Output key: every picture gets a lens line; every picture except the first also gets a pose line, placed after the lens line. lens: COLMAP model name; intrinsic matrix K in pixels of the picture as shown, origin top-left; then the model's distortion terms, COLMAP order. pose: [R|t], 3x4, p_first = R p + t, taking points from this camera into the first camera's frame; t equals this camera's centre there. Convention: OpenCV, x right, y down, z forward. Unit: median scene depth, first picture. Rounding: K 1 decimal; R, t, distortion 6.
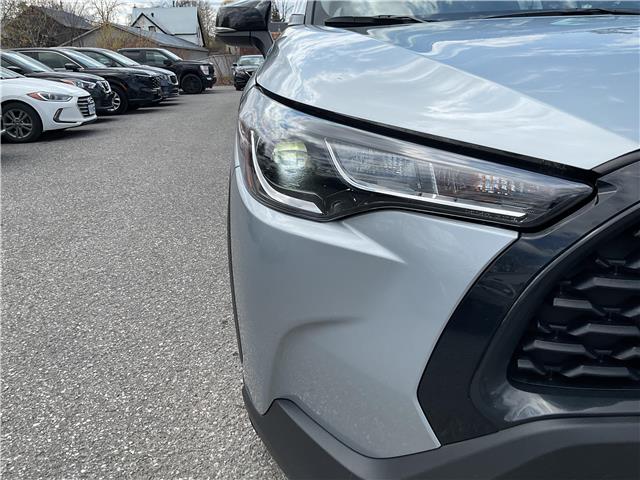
lens RADIAL K [[530.9, 0, 318.4], [0, 530.9, 238.6], [0, 0, 1]] dist [0.048395, -0.095321]
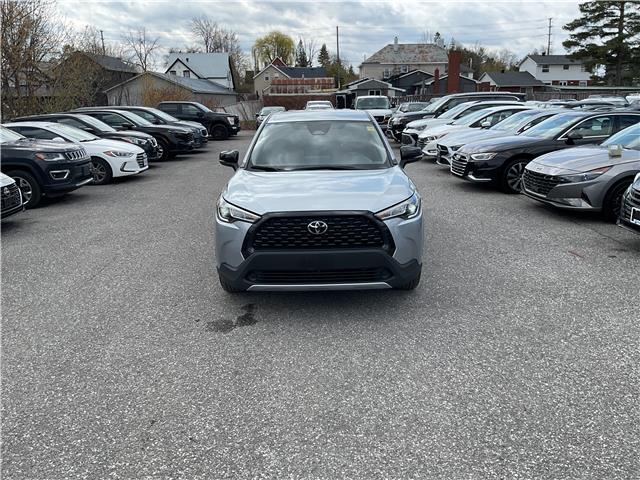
lens RADIAL K [[529.5, 0, 320.0], [0, 529.5, 240.0], [0, 0, 1]] dist [0.093007, -0.181697]
pose [[0.998822, 0.020966, -0.043755, 0.087621], [-0.023607, 0.997874, -0.060749, 0.033128], [0.042389, 0.061710, 0.997194, -0.322239]]
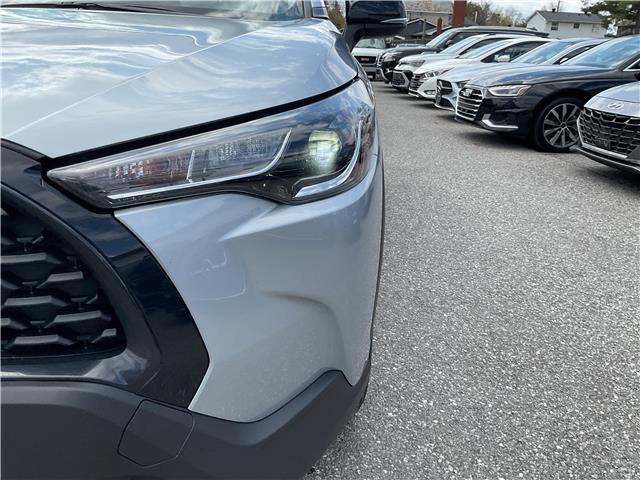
lens RADIAL K [[529.5, 0, 320.0], [0, 529.5, 240.0], [0, 0, 1]] dist [0.093007, -0.181697]
pose [[0.996894, 0.076187, -0.019931, 0.141652], [-0.075763, 0.996900, 0.021232, -0.004883], [0.021487, -0.019656, 0.999576, -0.002596]]
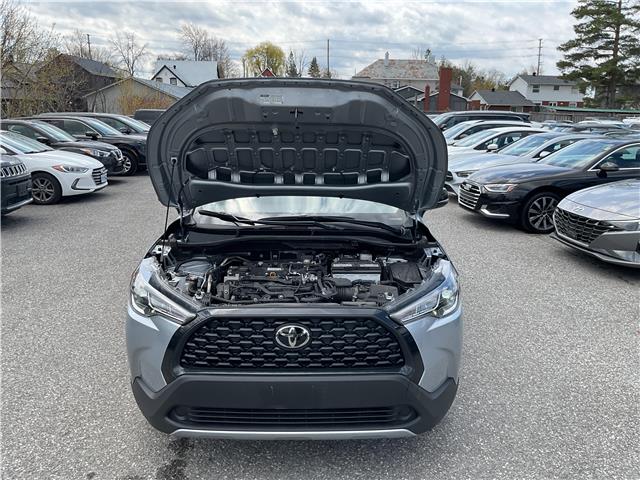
lens RADIAL K [[529.5, 0, 320.0], [0, 529.5, 240.0], [0, 0, 1]] dist [0.093007, -0.181697]
pose [[0.998722, 0.047370, -0.017645, 0.082477], [-0.048685, 0.995308, -0.083622, -0.020554], [0.013601, 0.084374, 0.996341, -0.168820]]
